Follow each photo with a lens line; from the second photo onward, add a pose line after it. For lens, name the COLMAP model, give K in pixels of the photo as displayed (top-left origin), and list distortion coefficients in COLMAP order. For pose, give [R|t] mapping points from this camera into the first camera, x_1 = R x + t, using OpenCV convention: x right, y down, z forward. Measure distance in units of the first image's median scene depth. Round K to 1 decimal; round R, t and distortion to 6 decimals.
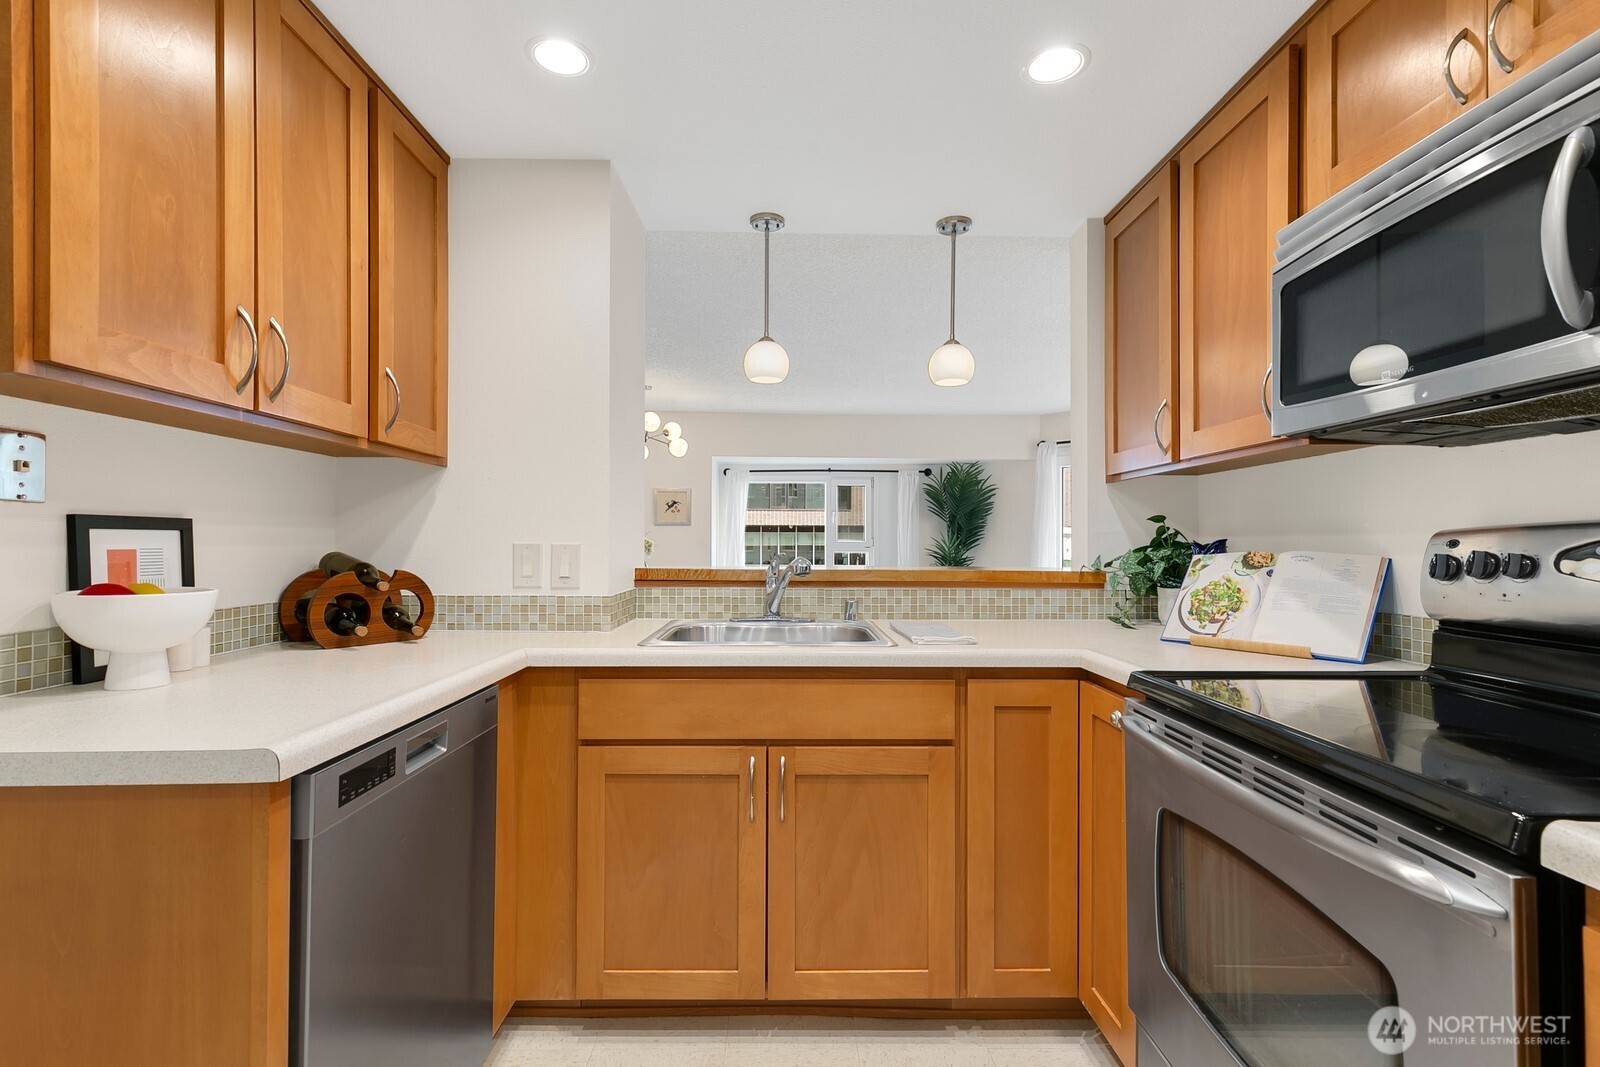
lens RADIAL K [[725.4, 0, 788.3], [0, 725.4, 538.8], [0, 0, 1]] dist [0.015035, -0.000817]
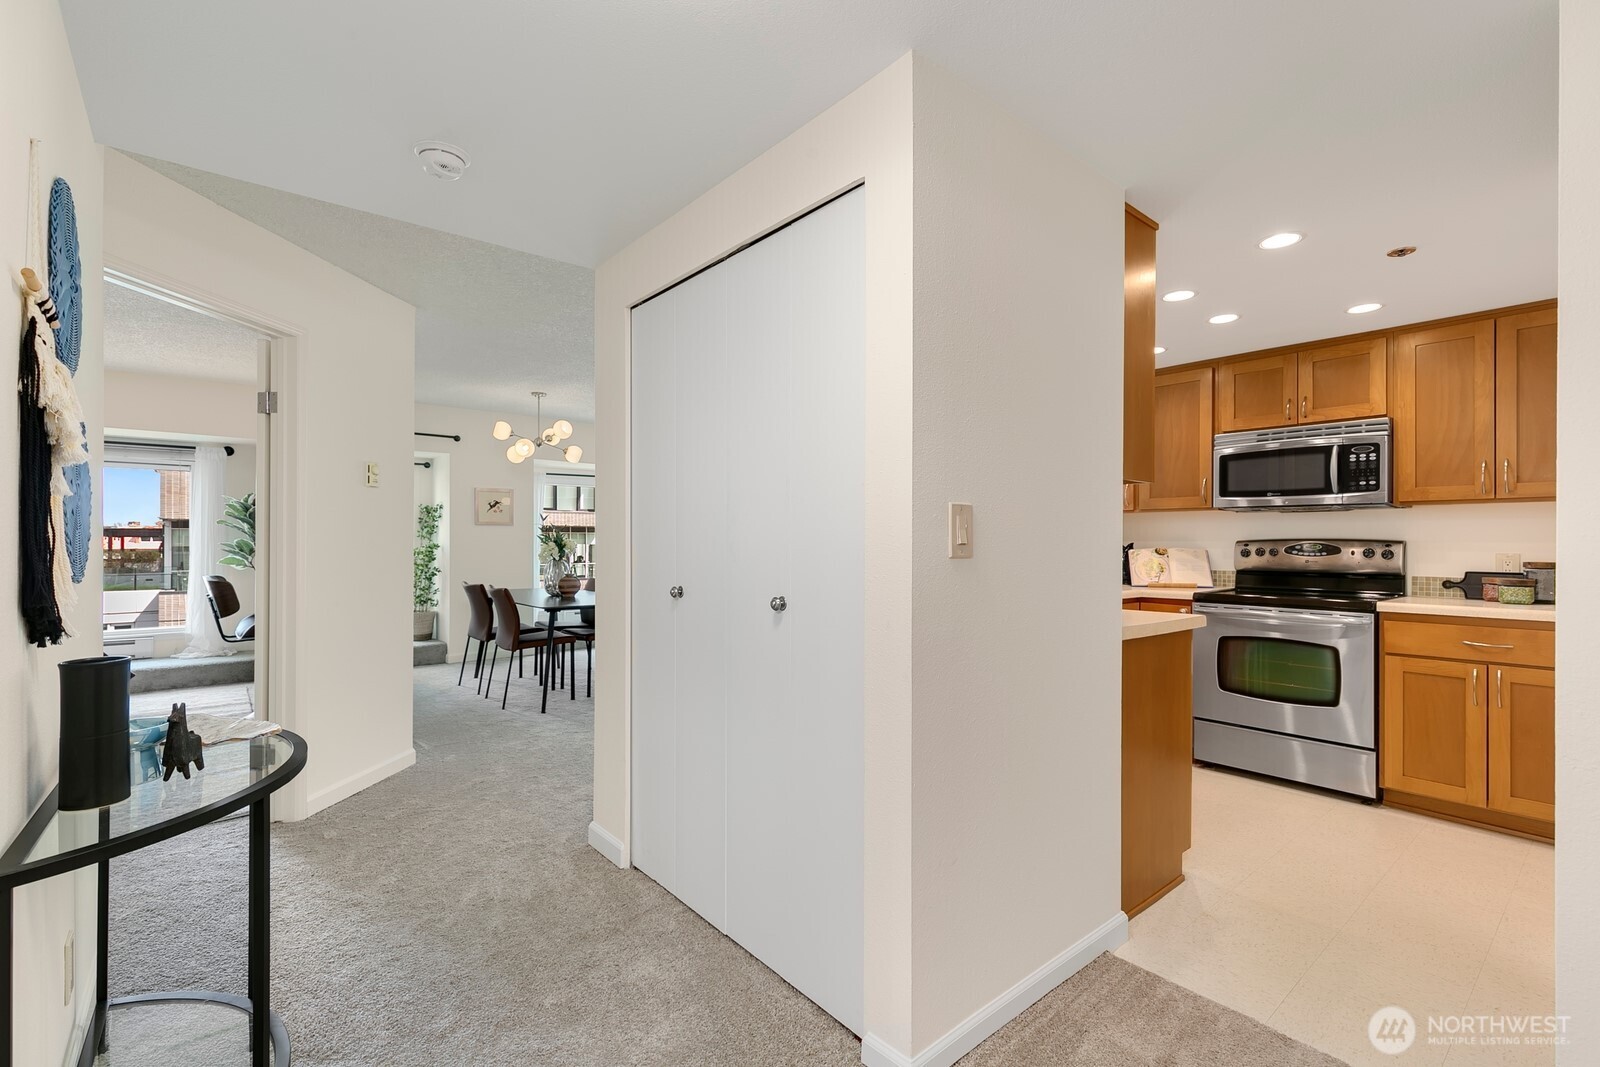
lens RADIAL K [[725.4, 0, 800.4], [0, 725.4, 541.2], [0, 0, 1]] dist [0.015035, -0.000817]
pose [[0.767474, -0.001242, 0.641079, -1.650586], [-0.002993, 0.999980, 0.005521, -0.013700], [-0.641073, -0.006157, 0.767455, -0.094258]]
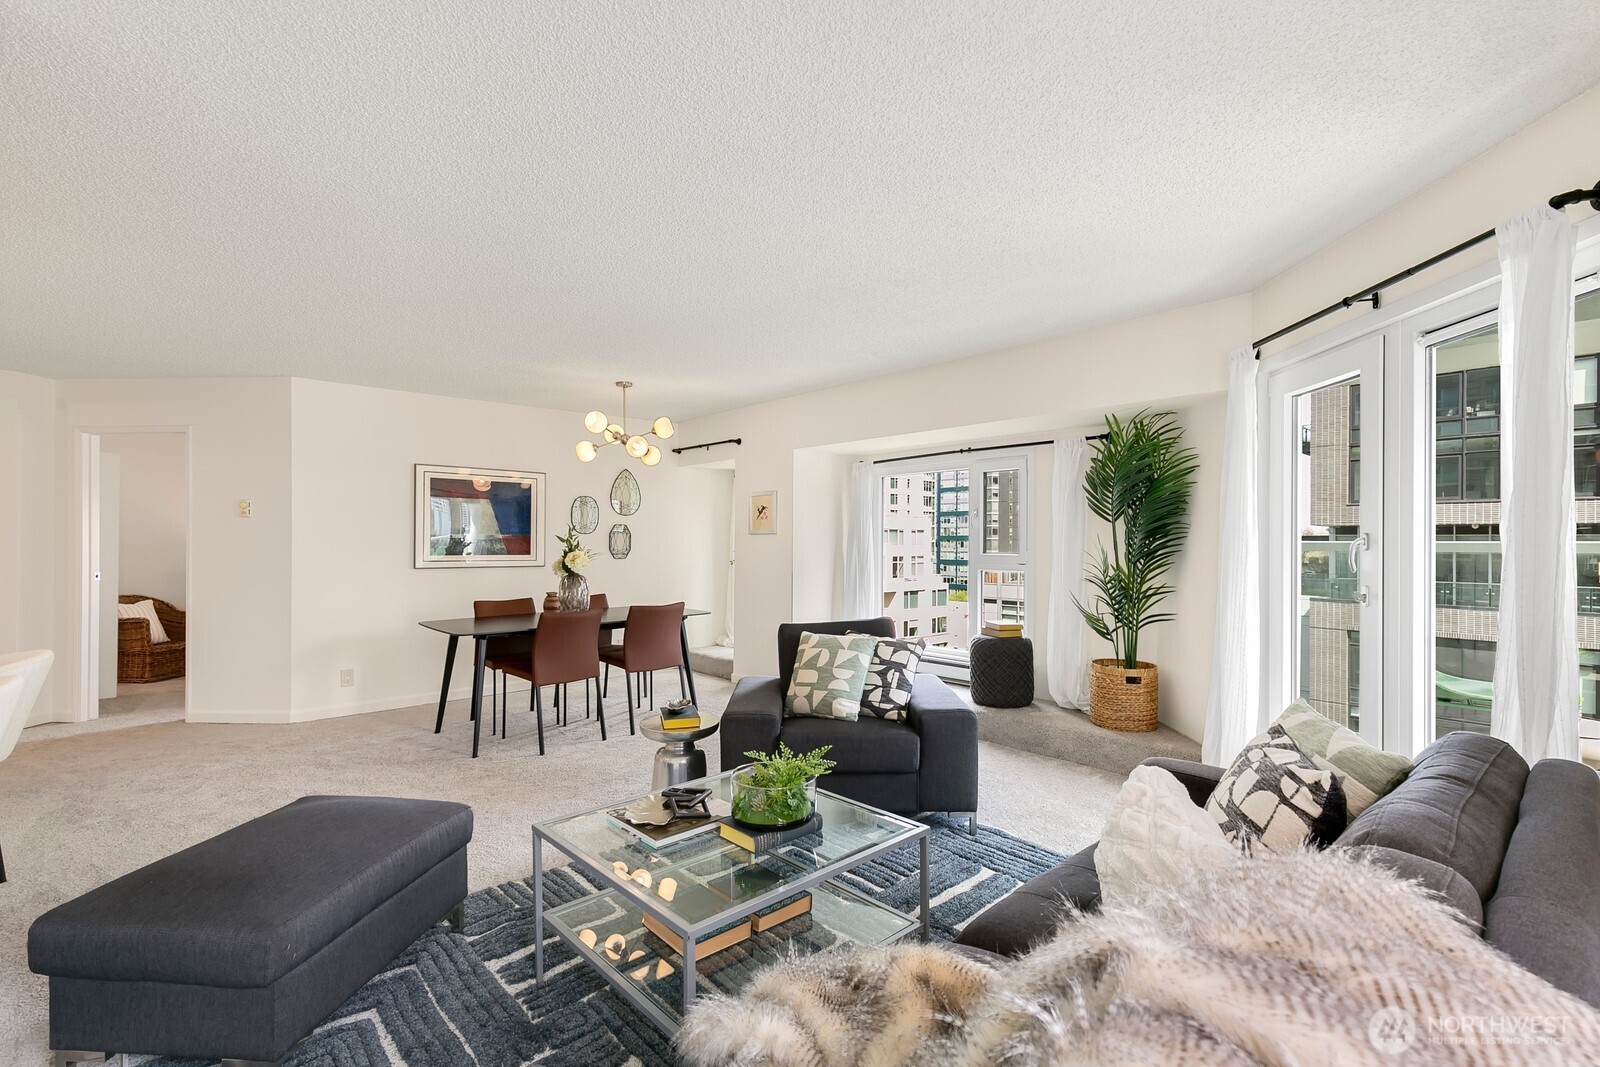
lens RADIAL K [[725.4, 0, 806.7], [0, 725.4, 542.6], [0, 0, 1]] dist [0.015035, -0.000817]
pose [[0.654244, -0.003428, -0.756275, 1.806685], [0.003013, 0.999994, -0.001926, -0.025988], [0.756277, -0.001019, 0.654251, 1.677965]]
